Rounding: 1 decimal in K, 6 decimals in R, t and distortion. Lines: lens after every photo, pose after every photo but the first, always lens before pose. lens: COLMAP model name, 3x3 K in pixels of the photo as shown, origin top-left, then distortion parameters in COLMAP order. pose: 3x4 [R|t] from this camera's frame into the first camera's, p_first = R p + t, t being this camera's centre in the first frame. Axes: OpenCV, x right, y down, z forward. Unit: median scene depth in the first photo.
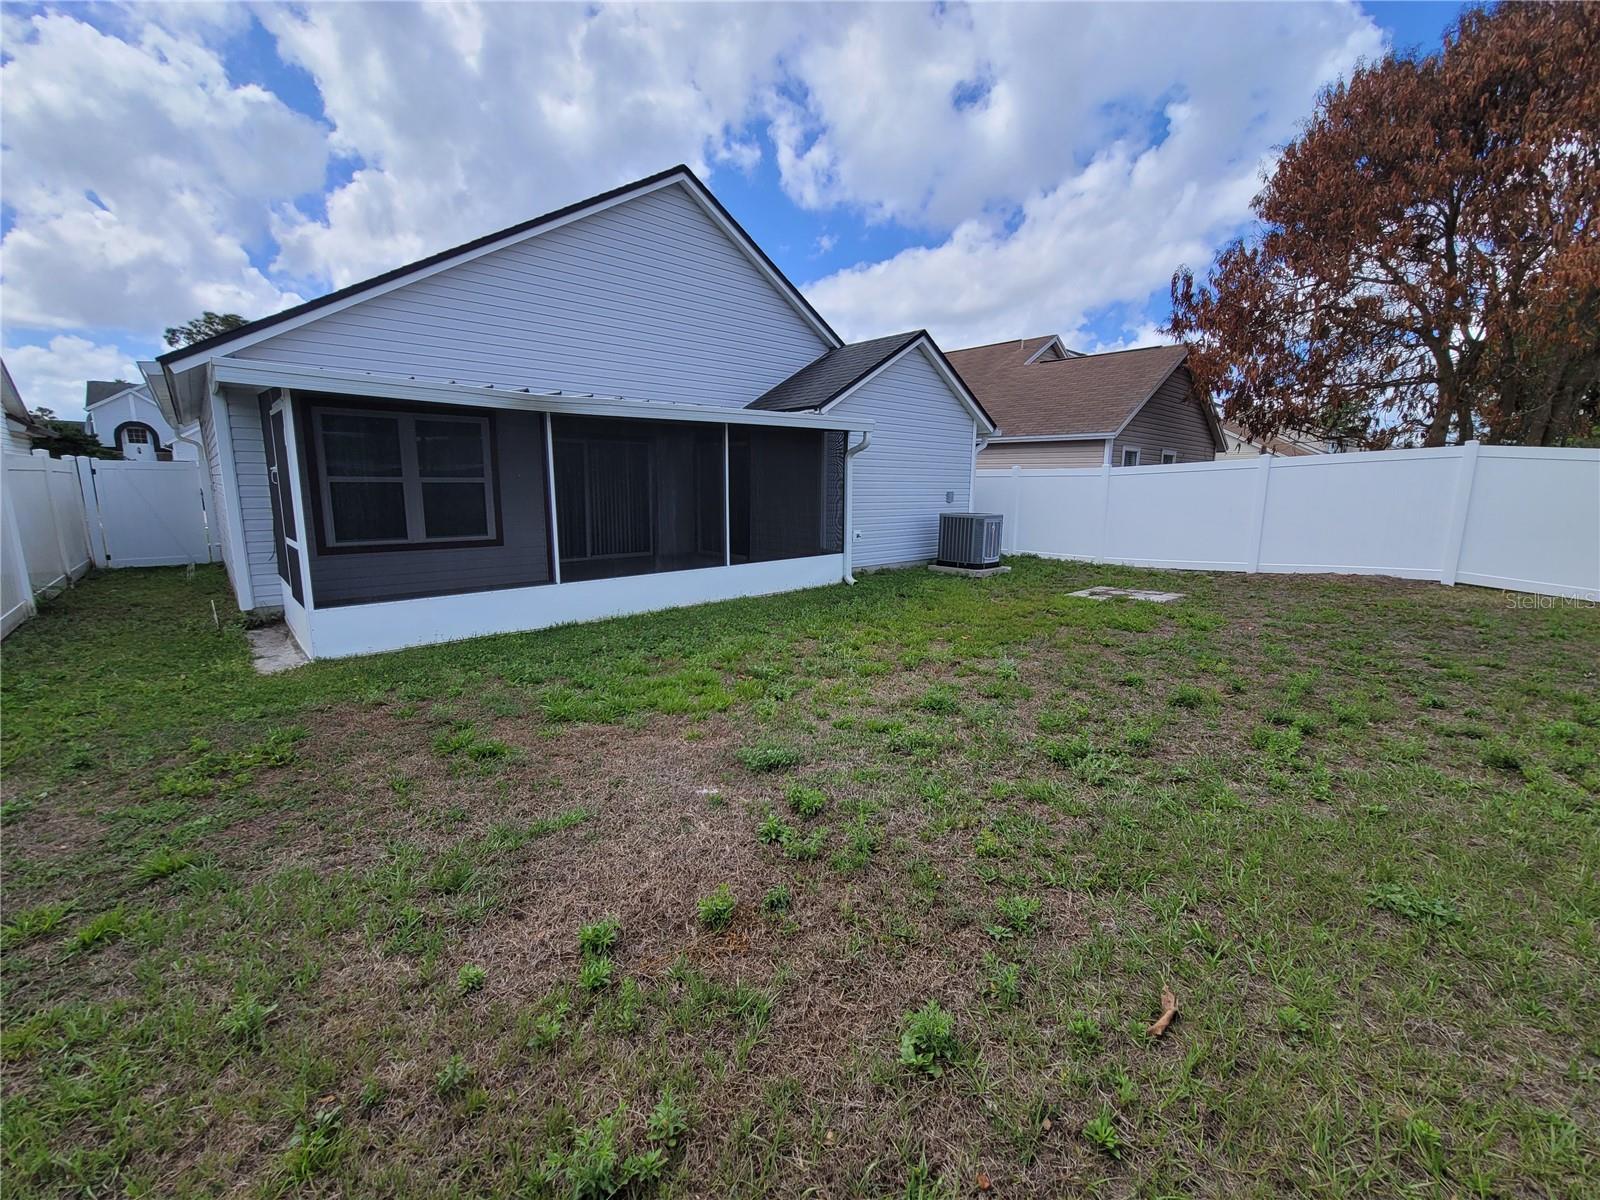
lens RADIAL K [[662.0, 0, 798.5], [0, 662.0, 596.4], [0, 0, 1]] dist [-0.004058, 0.000050]
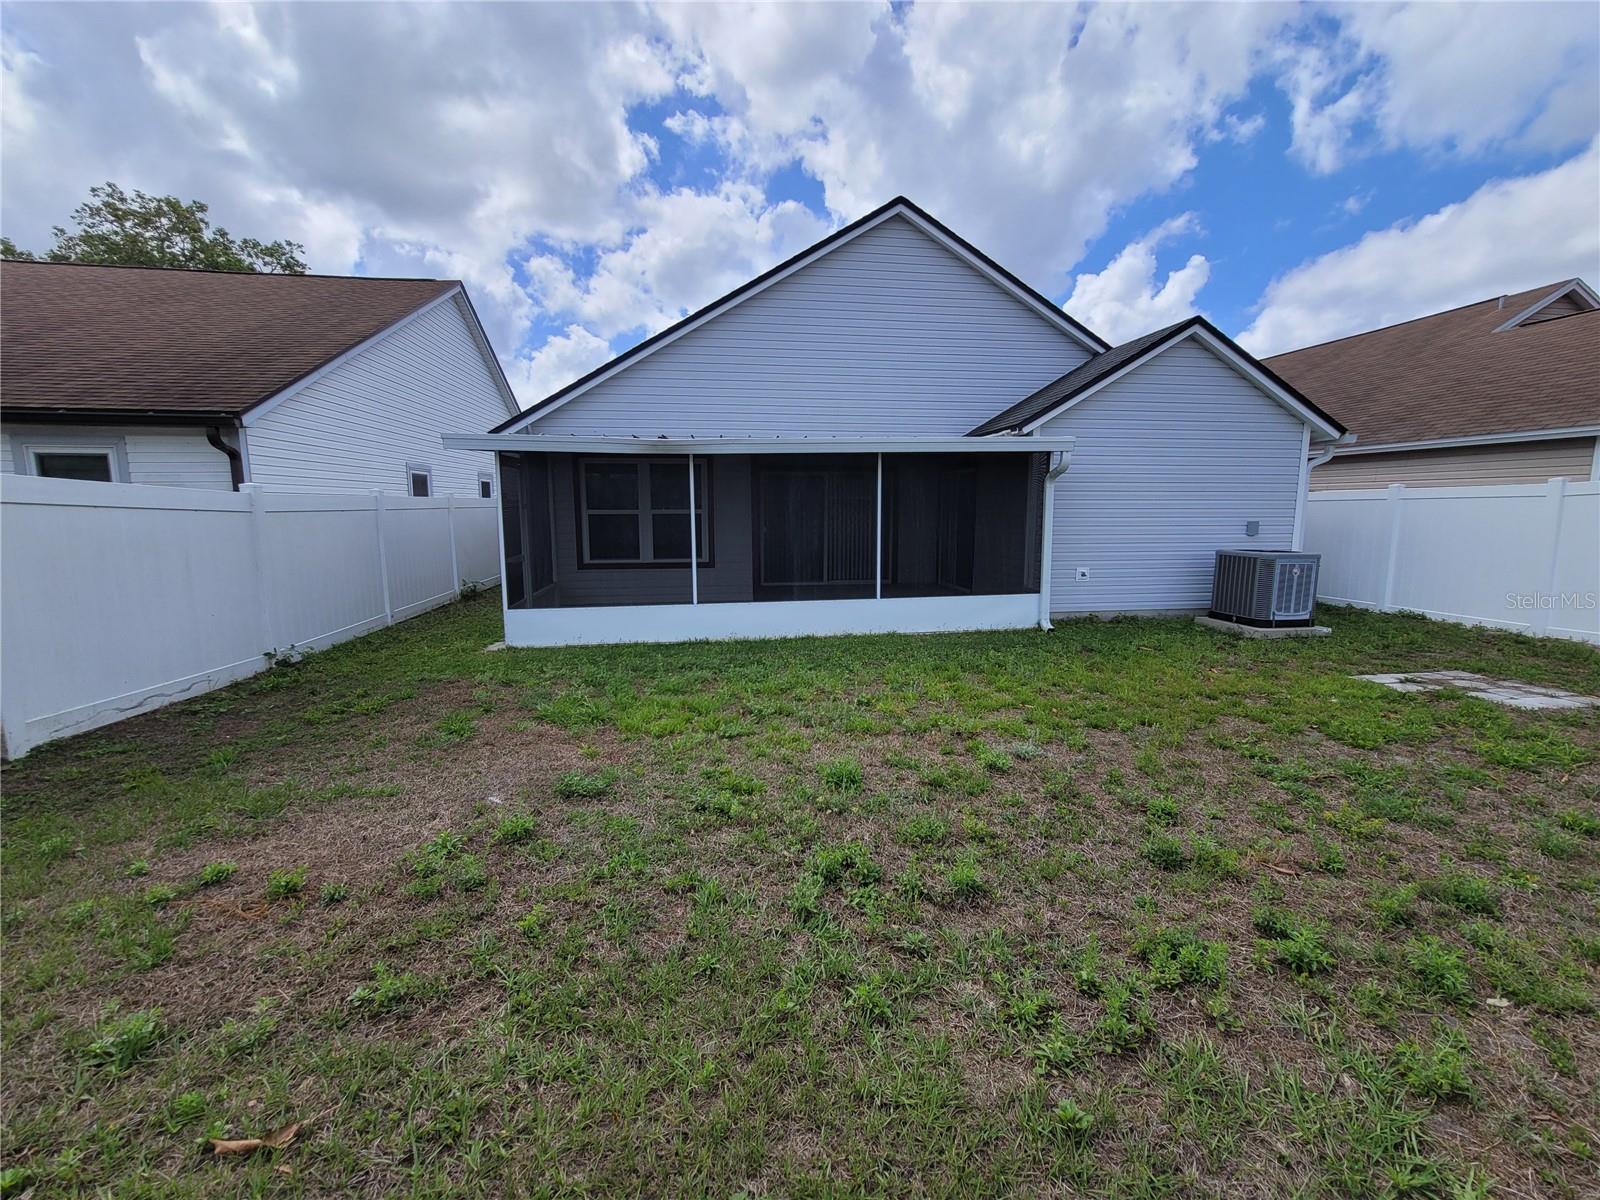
lens RADIAL K [[662.0, 0, 798.5], [0, 662.0, 596.4], [0, 0, 1]] dist [-0.004058, 0.000050]
pose [[0.823288, 0.066271, -0.563742, 0.286415], [-0.087428, 0.996115, -0.010581, -0.024649], [0.560850, 0.057998, 0.825883, 0.115637]]
